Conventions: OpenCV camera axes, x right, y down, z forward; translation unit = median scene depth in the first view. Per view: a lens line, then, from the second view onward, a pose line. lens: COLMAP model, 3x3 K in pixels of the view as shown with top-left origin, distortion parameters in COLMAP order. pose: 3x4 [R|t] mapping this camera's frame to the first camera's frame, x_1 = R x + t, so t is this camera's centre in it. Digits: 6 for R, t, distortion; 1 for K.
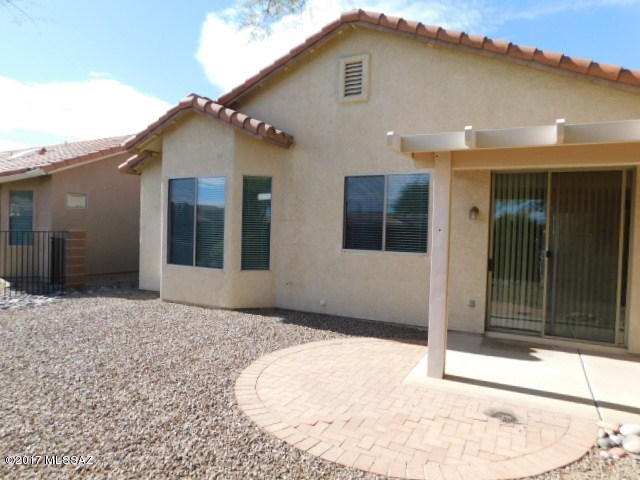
lens RADIAL K [[426.9, 0, 320.0], [0, 426.9, 240.0], [0, 0, 1]] dist [-0.028592, 0.003772]
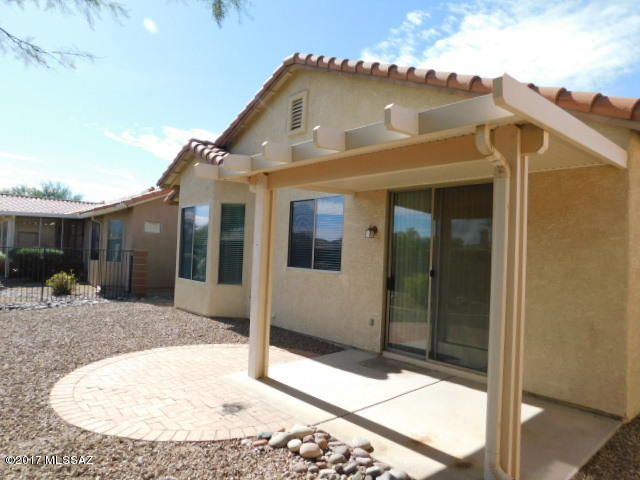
lens RADIAL K [[426.9, 0, 320.0], [0, 426.9, 240.0], [0, 0, 1]] dist [-0.028592, 0.003772]
pose [[0.934272, -0.001021, -0.356559, 0.540566], [-0.023247, 0.997694, -0.063771, 0.021145], [0.355802, 0.067868, 0.932094, 0.003003]]
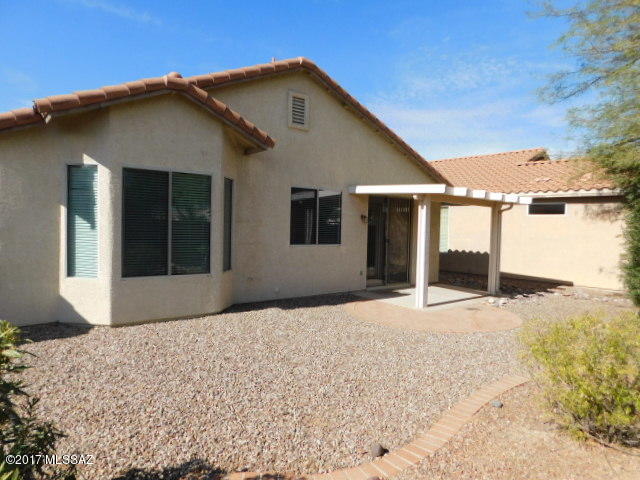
lens RADIAL K [[426.9, 0, 320.0], [0, 426.9, 240.0], [0, 0, 1]] dist [-0.028592, 0.003772]
pose [[0.399635, -0.047976, 0.915418, -1.095323], [0.009766, 0.998796, 0.048082, -0.054067], [-0.916622, -0.010275, 0.399622, 0.433468]]
